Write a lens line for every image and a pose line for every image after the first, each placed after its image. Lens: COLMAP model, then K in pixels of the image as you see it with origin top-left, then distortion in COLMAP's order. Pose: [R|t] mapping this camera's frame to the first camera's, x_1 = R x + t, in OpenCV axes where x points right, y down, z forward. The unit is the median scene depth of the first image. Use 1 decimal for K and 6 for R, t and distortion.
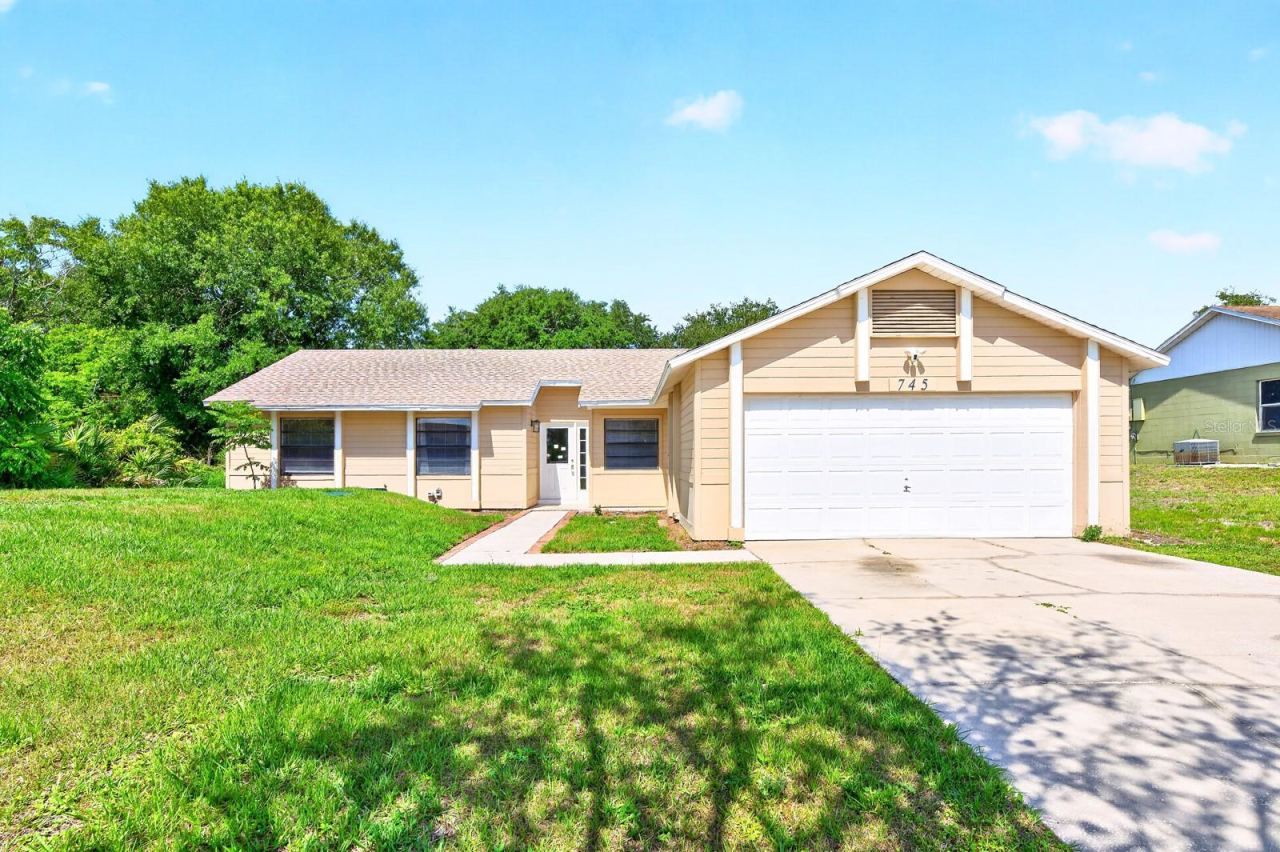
lens RADIAL K [[670.0, 0, 640.0], [0, 670.0, 458.8], [0, 0, 1]] dist [-0.033783, 0.025457]
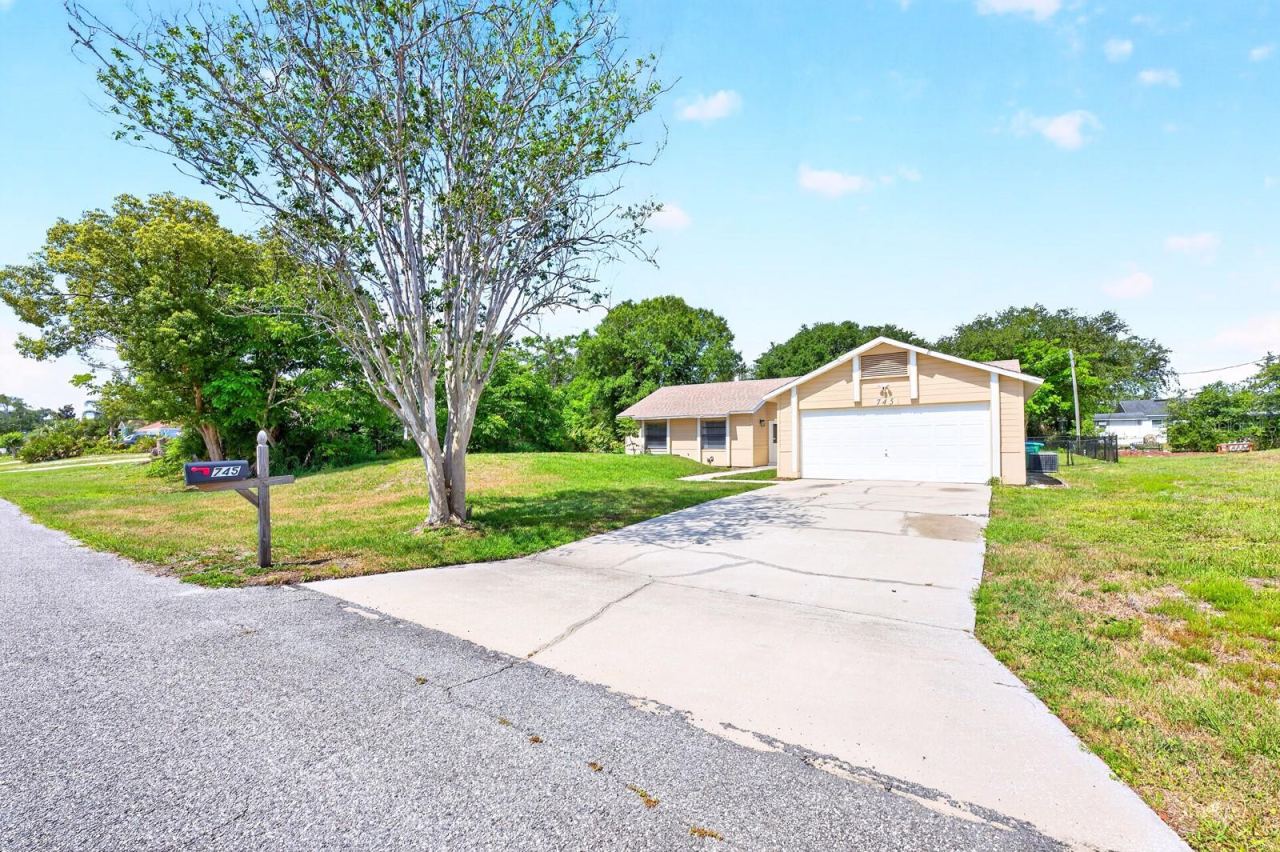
lens RADIAL K [[506.4, 0, 638.4], [0, 506.4, 424.9], [0, 0, 1]] dist [-0.001934, 0.000279]
pose [[0.817181, -0.023118, -0.575917, 0.370816], [0.004033, 0.999400, -0.034394, 0.002115], [0.576367, 0.025784, 0.816784, -0.345931]]
